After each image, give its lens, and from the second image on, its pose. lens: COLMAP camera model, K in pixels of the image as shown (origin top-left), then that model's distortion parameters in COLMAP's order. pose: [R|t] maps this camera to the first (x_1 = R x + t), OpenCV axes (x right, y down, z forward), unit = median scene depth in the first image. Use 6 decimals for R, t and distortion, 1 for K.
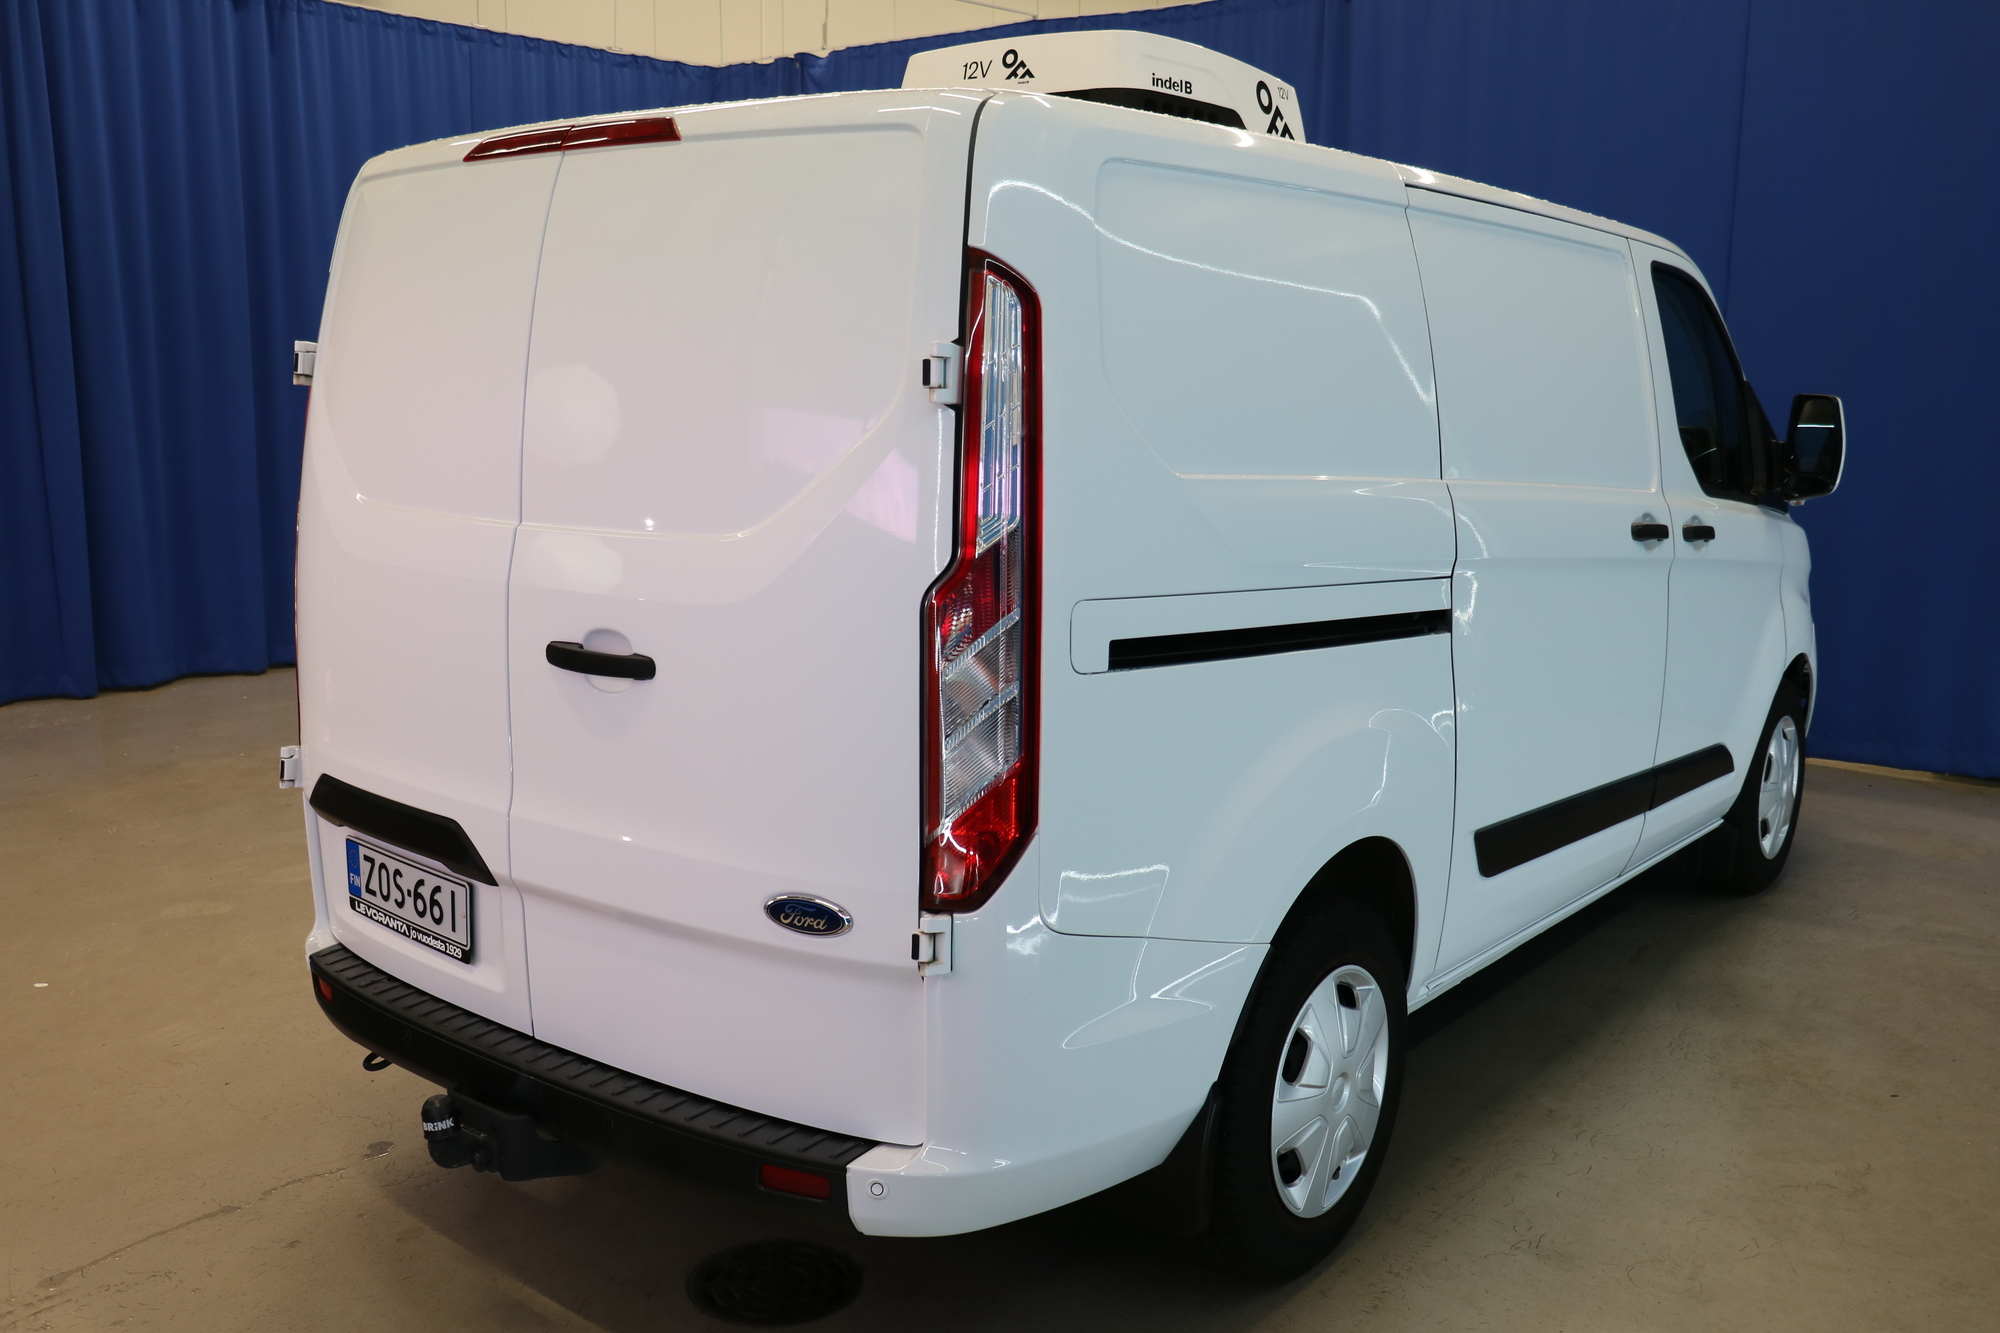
lens RADIAL K [[1790.7, 0, 907.8], [0, 1790.7, 680.8], [0, 0, 1]] dist [-0.005960, -0.002569]
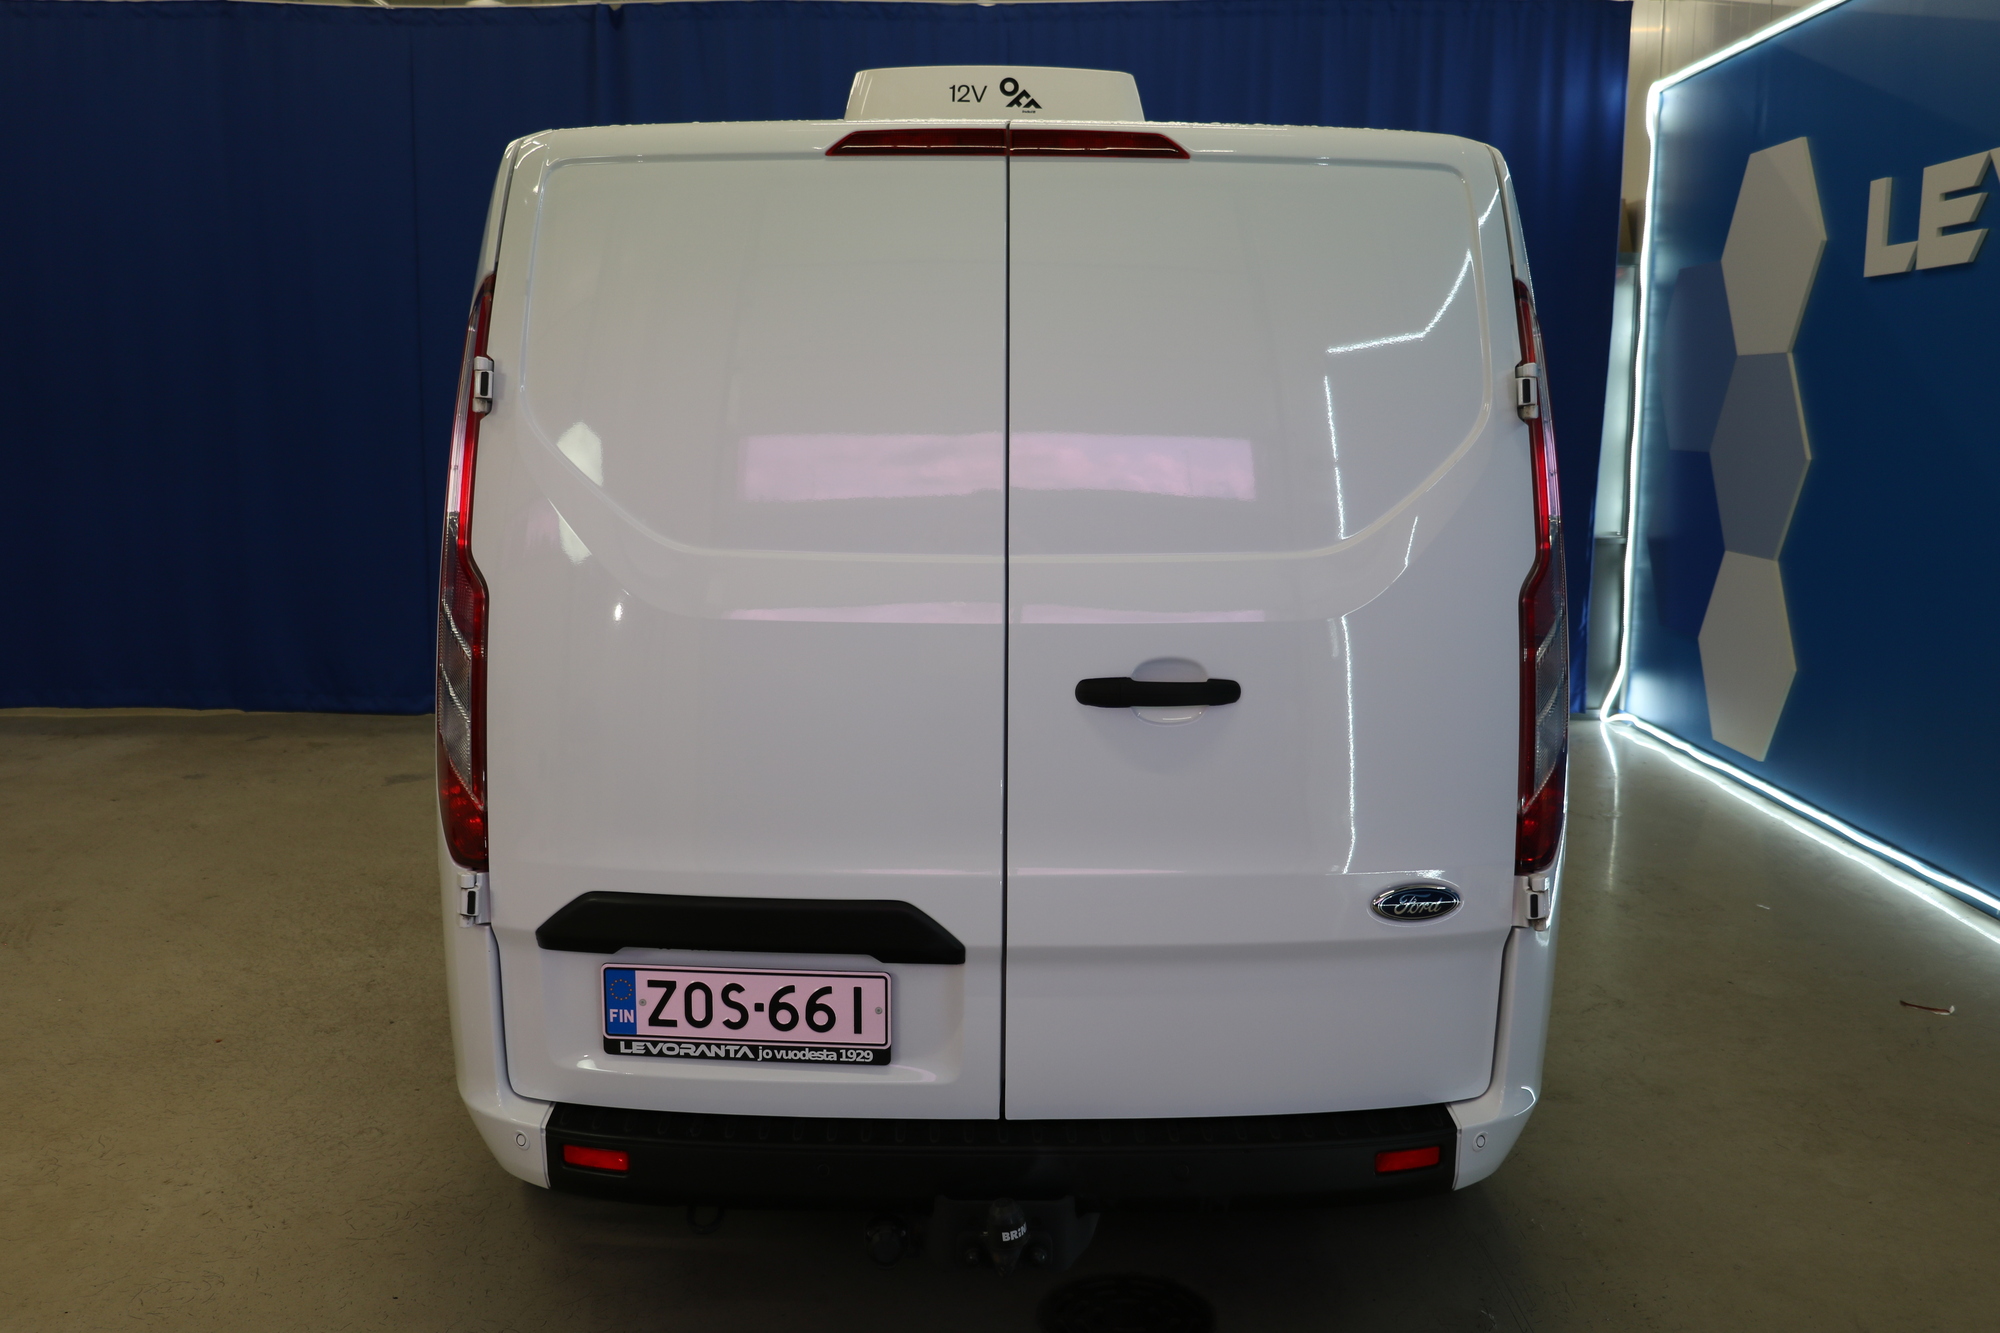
lens RADIAL K [[1811.1, 0, 960.0], [0, 1811.1, 665.7], [0, 0, 1]] dist [-0.009982, -0.010213]
pose [[0.763199, -0.101233, 0.638184, -0.726921], [0.115959, 0.993075, 0.018853, -0.046451], [-0.635673, 0.059614, 0.769653, 0.267765]]
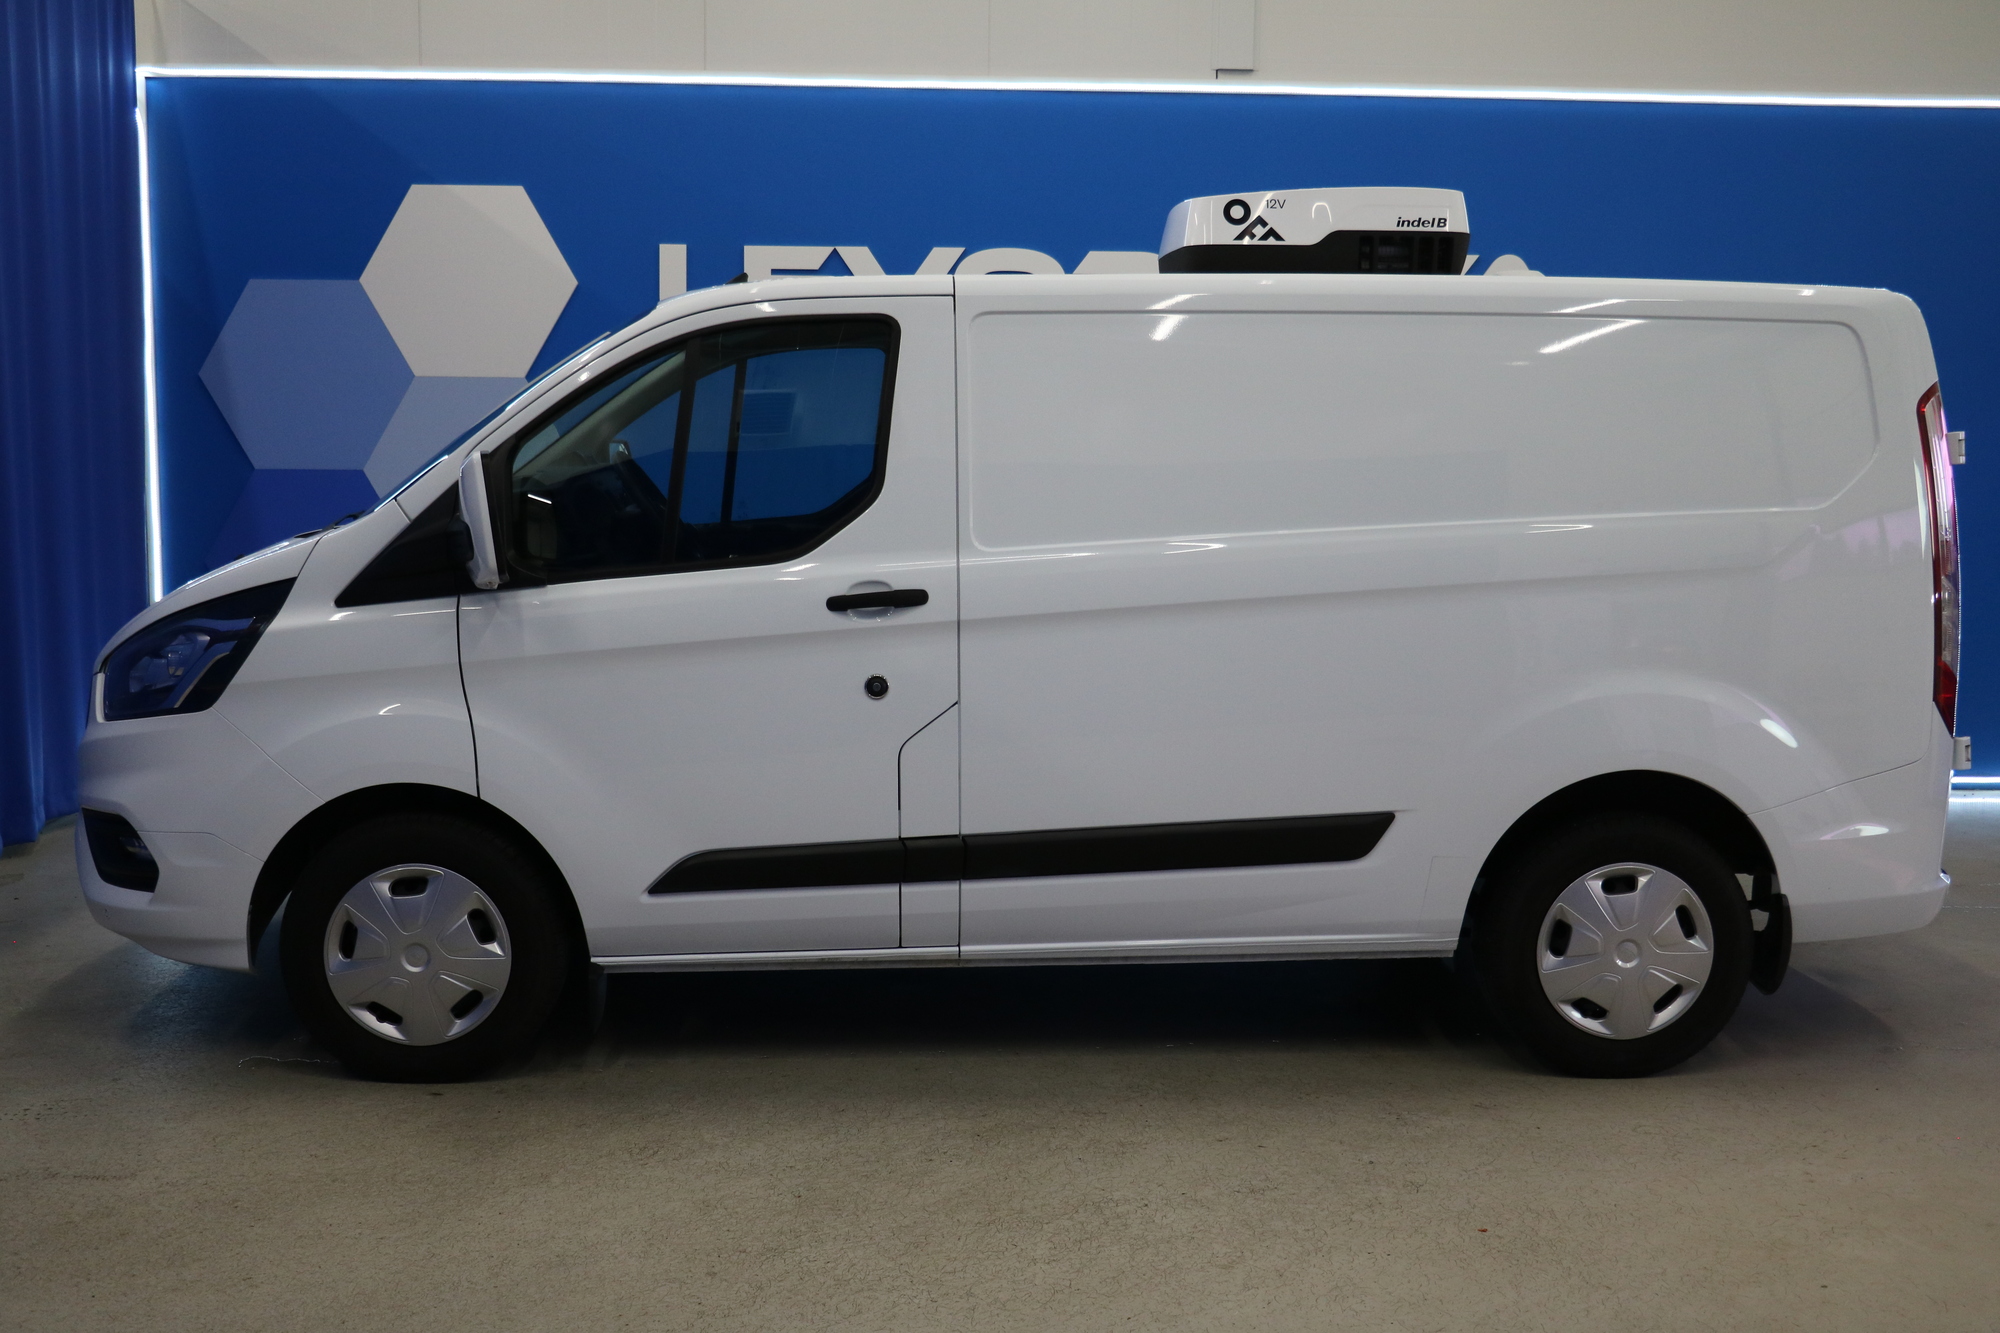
lens RADIAL K [[2199.1, 0, 1000.0], [0, 2199.1, 666.5], [0, 0, 1]] dist [0.015949, 0.009501]
pose [[-0.721836, -0.095953, 0.685380, -1.002771], [0.103679, 0.964172, 0.244178, -0.508137], [-0.684254, 0.247316, -0.686026, 2.746105]]
